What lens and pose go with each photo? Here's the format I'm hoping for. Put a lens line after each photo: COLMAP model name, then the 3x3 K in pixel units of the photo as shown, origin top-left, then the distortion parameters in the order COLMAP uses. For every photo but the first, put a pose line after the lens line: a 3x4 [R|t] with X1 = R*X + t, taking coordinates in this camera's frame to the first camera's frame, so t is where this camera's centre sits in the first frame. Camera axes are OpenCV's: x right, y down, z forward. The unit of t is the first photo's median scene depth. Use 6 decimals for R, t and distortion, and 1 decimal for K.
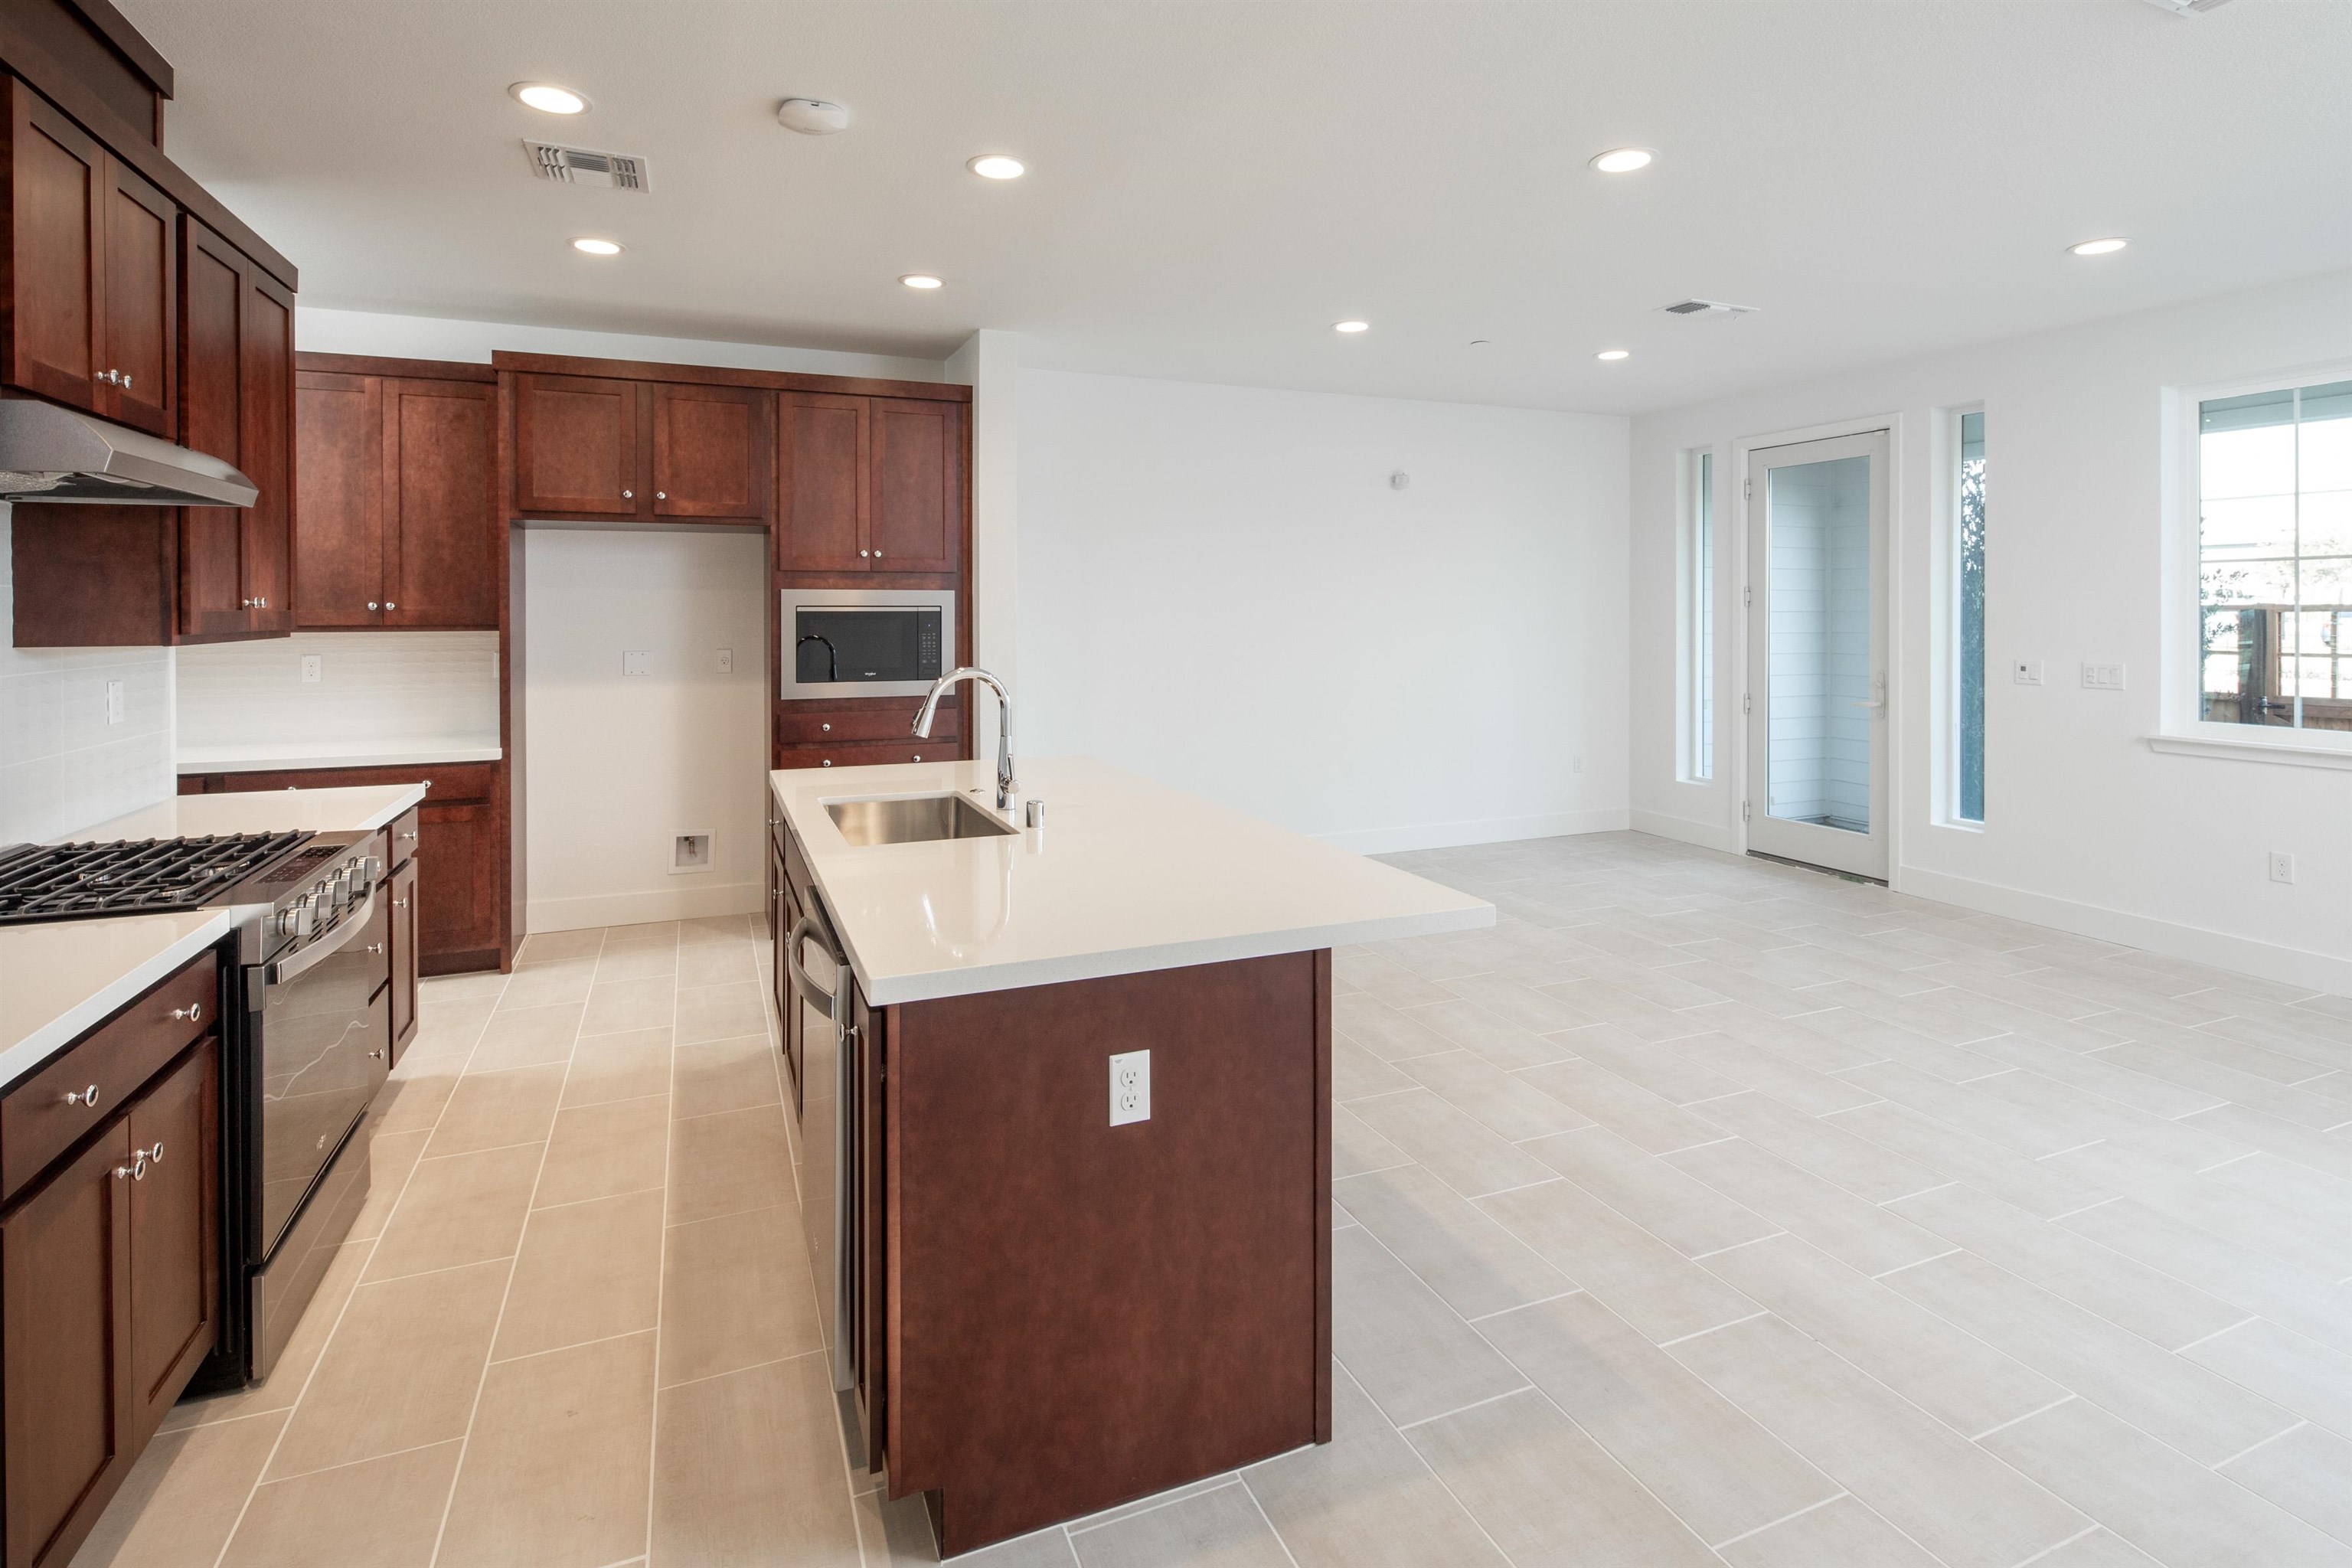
lens RADIAL K [[1144.1, 0, 1168.5], [0, 1144.1, 615.5], [0, 0, 1]] dist [0.002226, -0.002863]
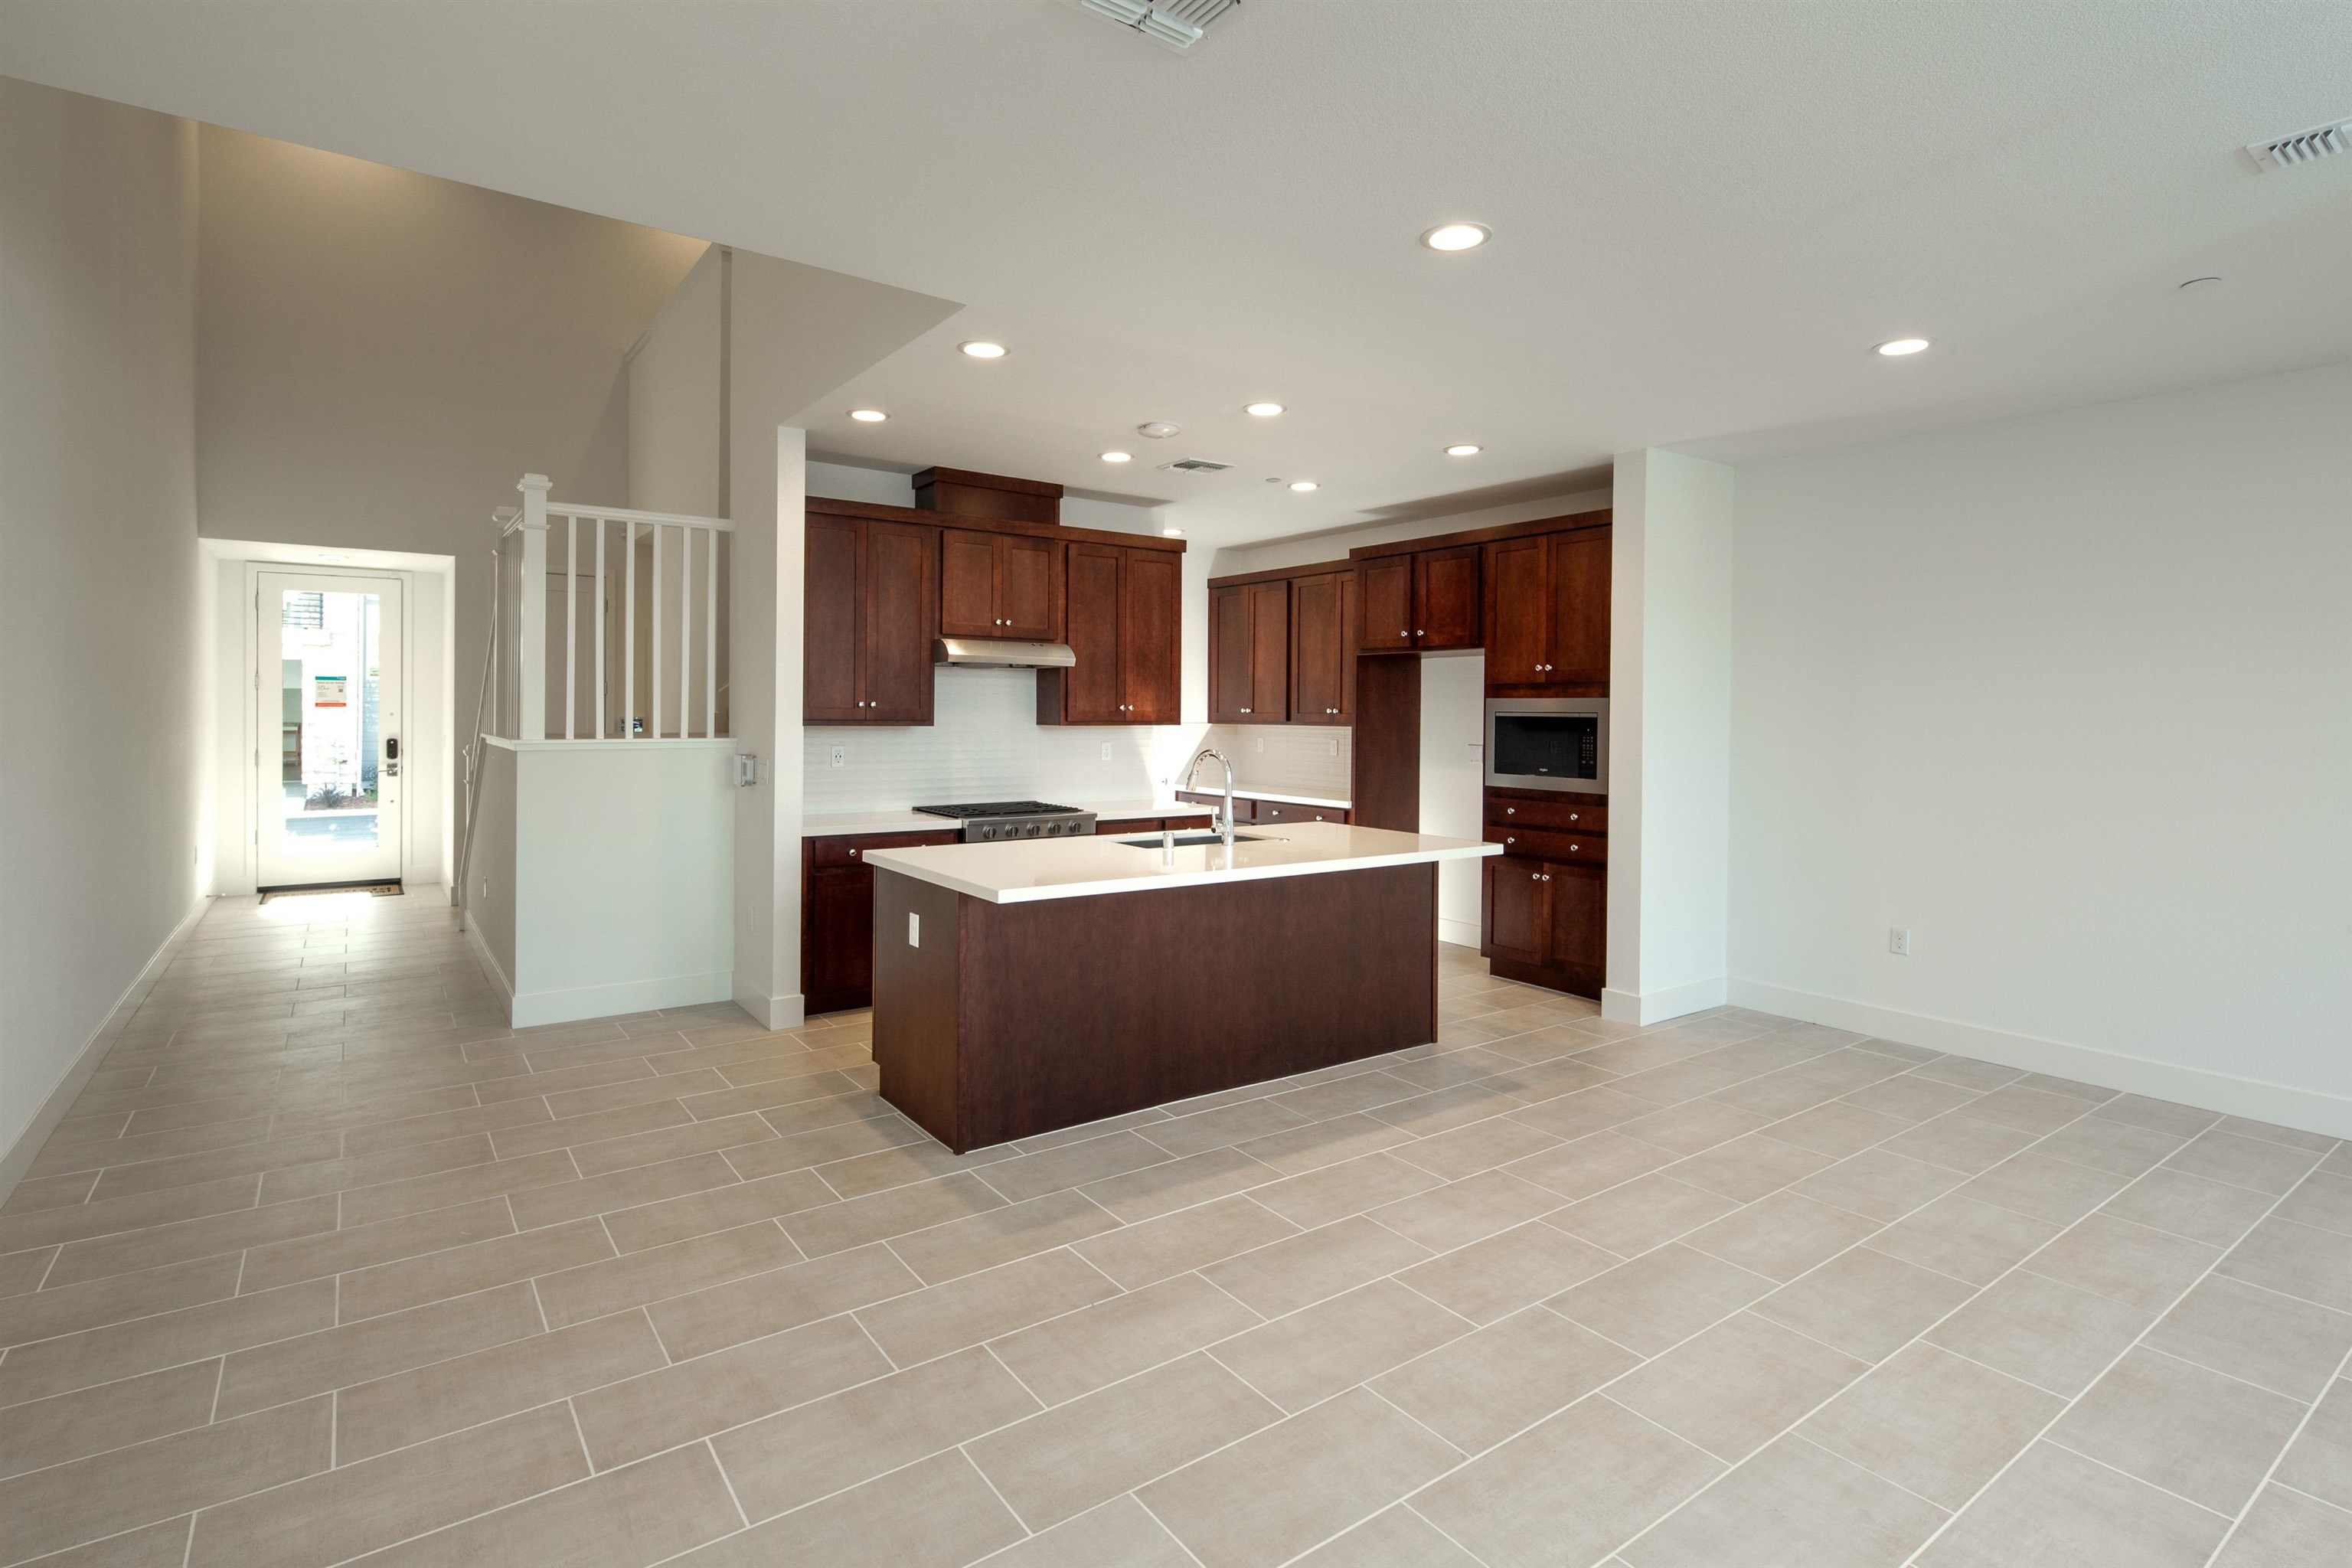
lens RADIAL K [[1144.1, 0, 1156.4], [0, 1144.1, 713.4], [0, 0, 1]] dist [0.002226, -0.002863]
pose [[0.218444, 0.003492, -0.975843, 0.843320], [-0.013812, 0.999904, 0.000486, -0.002037], [0.975752, 0.013372, 0.218471, 0.374049]]
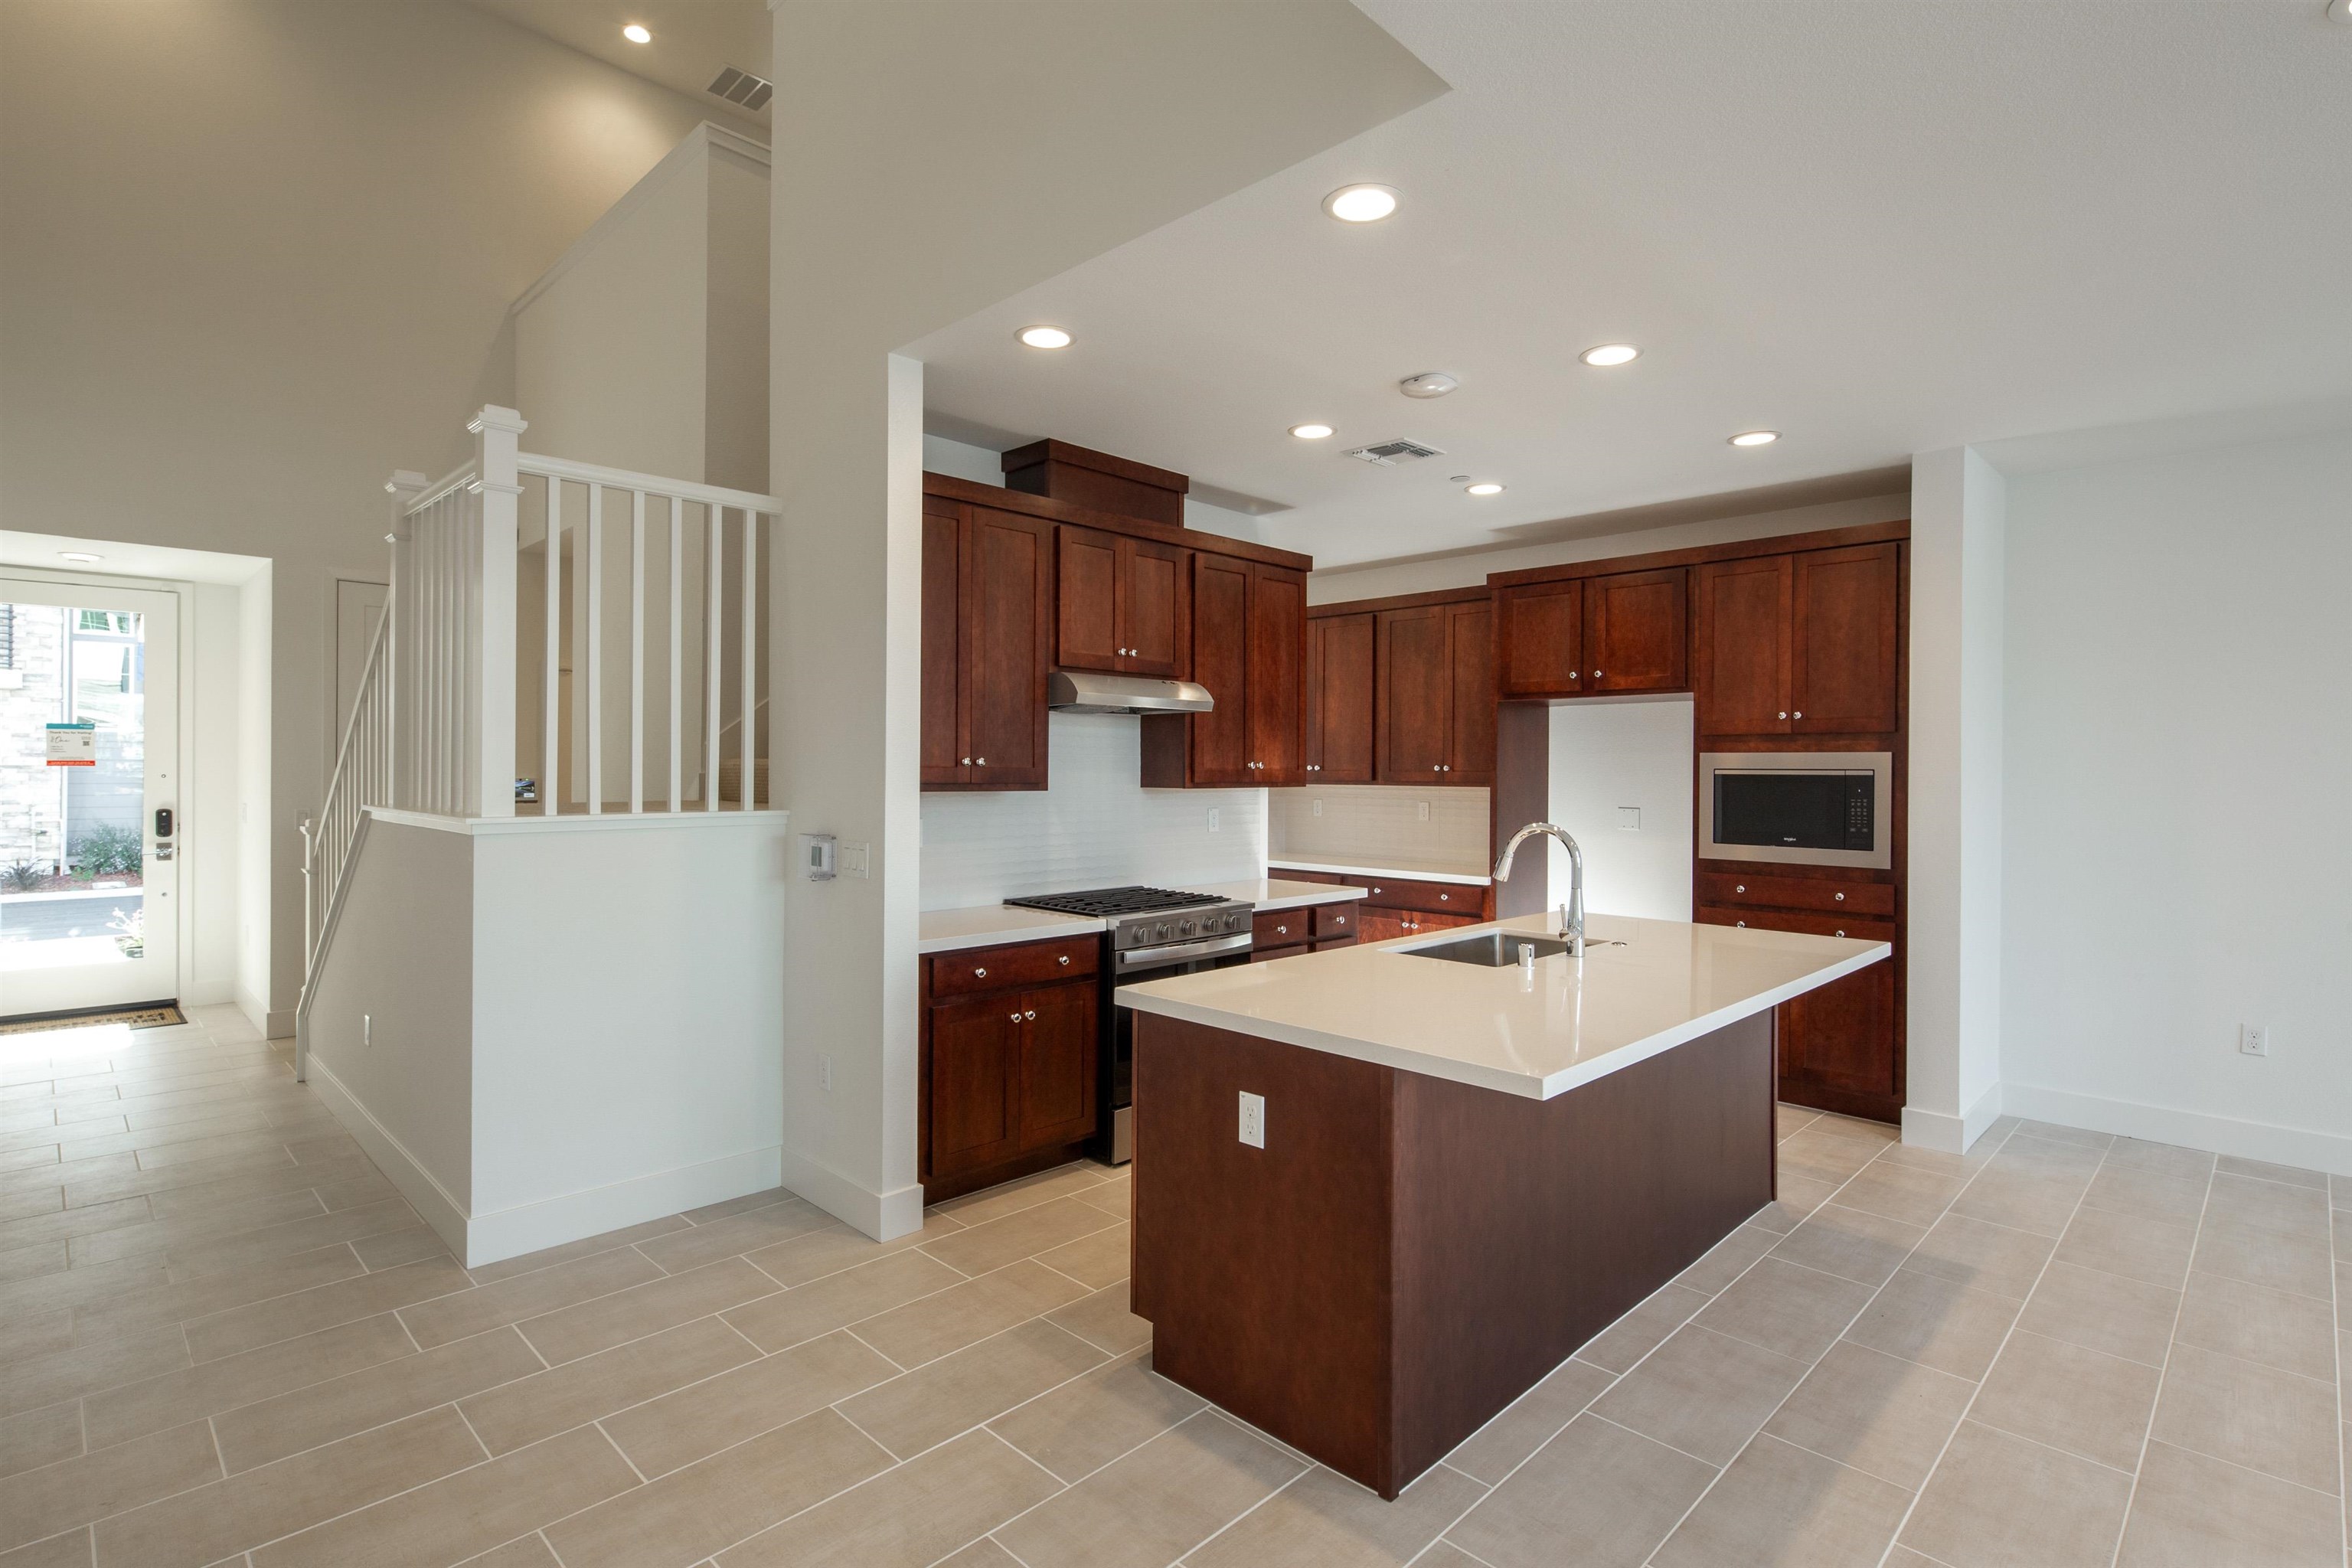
lens RADIAL K [[1144.1, 0, 1158.2], [0, 1144.1, 767.2], [0, 0, 1]] dist [0.002226, -0.002863]
pose [[0.377842, 0.000853, -0.925870, 0.459023], [-0.010920, 0.999934, -0.003535, -0.000730], [0.925806, 0.011446, 0.377827, 0.144834]]
